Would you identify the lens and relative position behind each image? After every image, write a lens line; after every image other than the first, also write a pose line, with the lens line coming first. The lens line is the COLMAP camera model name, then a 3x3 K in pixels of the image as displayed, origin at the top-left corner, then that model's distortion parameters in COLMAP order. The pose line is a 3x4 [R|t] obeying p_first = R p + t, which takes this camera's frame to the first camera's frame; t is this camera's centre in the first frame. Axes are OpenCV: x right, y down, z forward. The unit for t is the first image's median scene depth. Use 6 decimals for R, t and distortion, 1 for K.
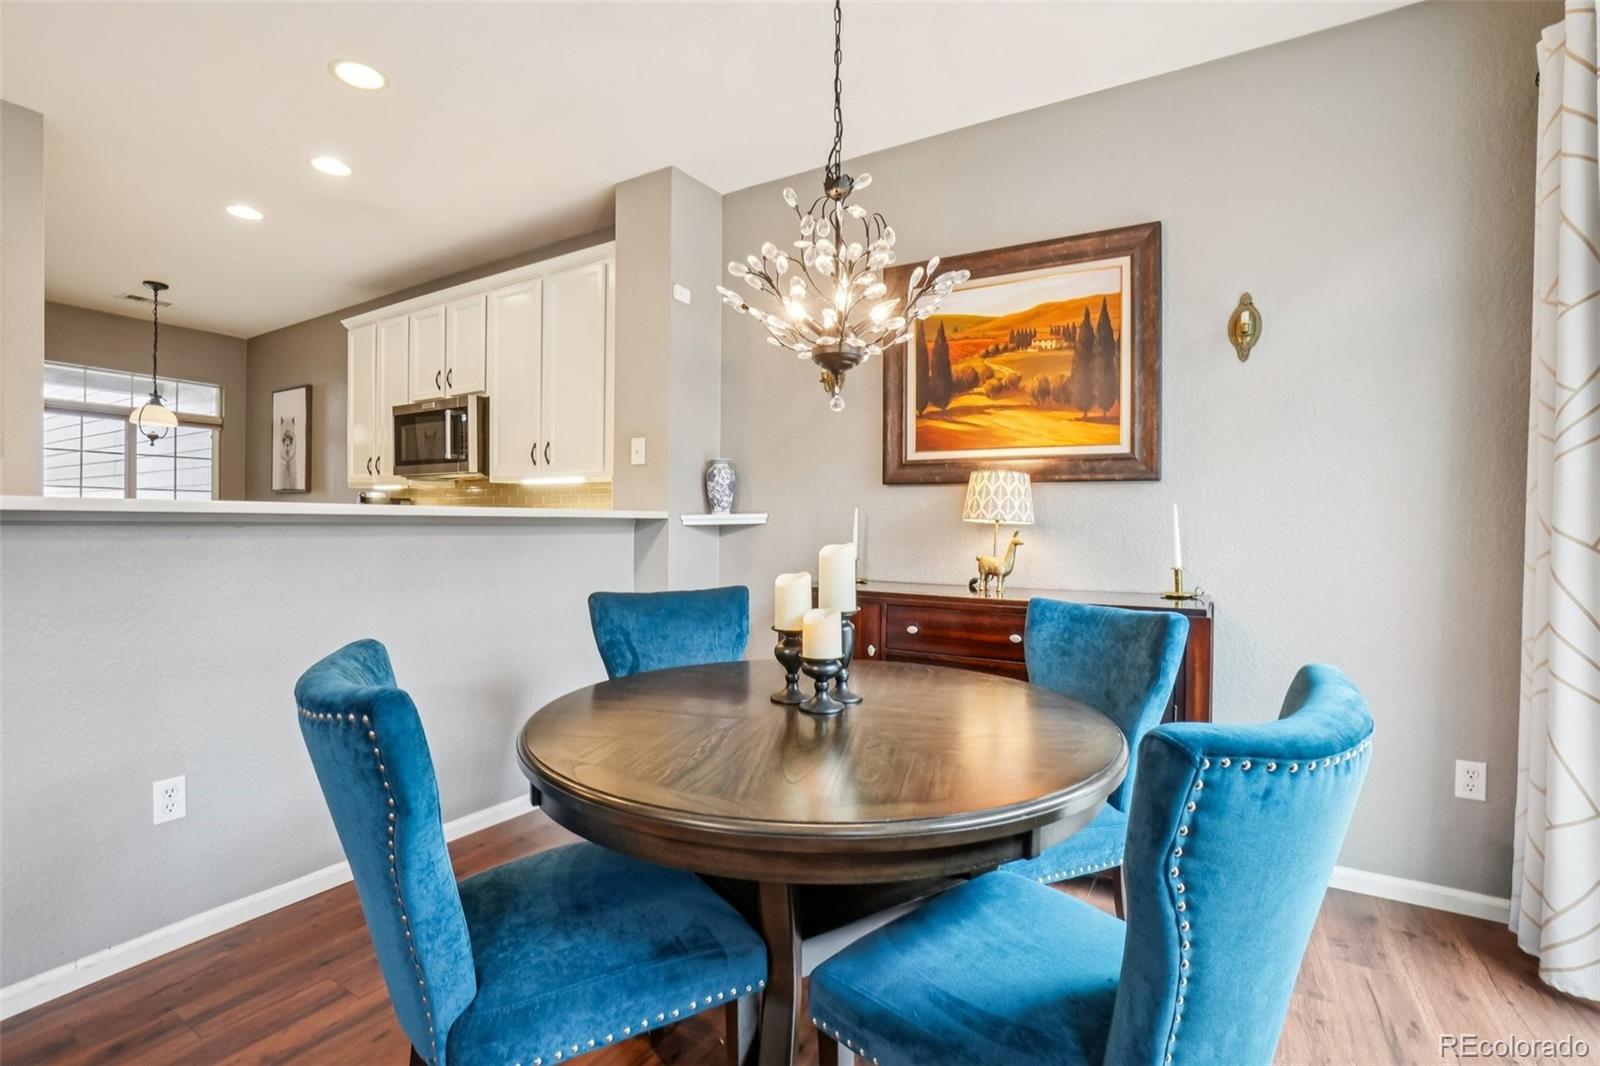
lens RADIAL K [[714.3, 0, 801.4], [0, 714.3, 541.1], [0, 0, 1]] dist [-0.069855, 0.023532]
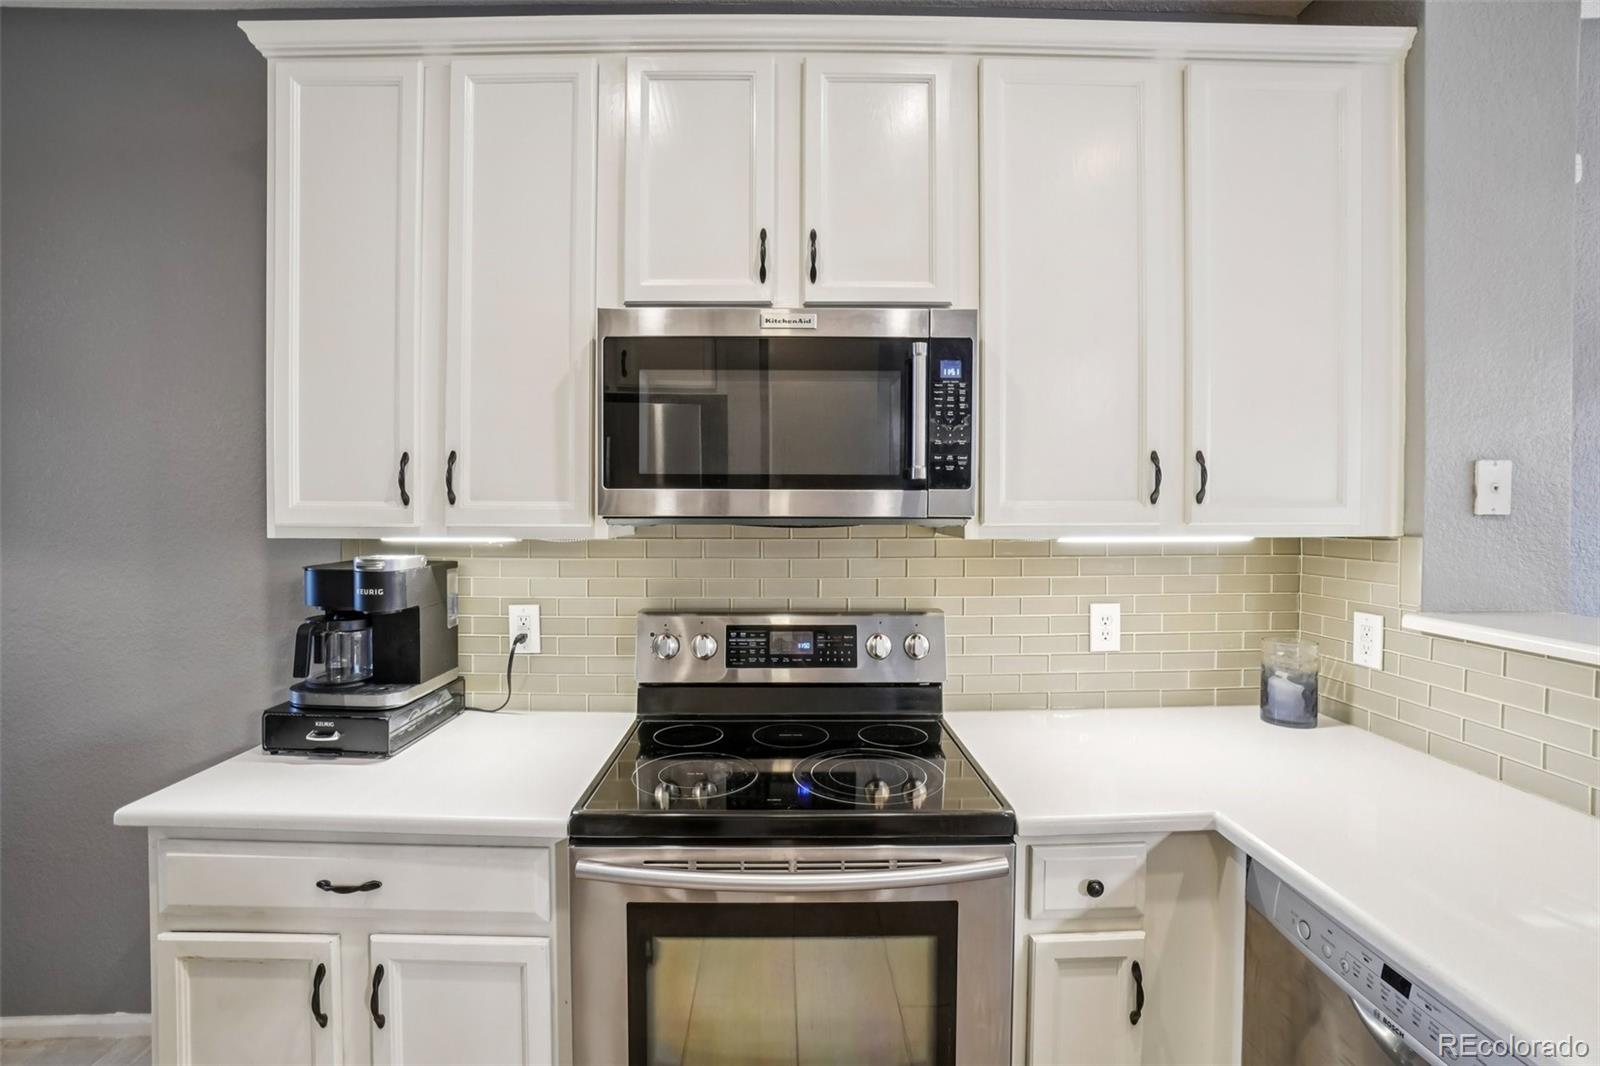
lens RADIAL K [[719.6, 0, 800.3], [0, 719.6, 515.5], [0, 0, 1]] dist [-0.072384, 0.029148]
pose [[0.856171, -0.014434, 0.516491, -0.960111], [0.020831, 0.999761, -0.006591, -0.127050], [-0.516272, 0.016402, 0.856268, 0.936174]]
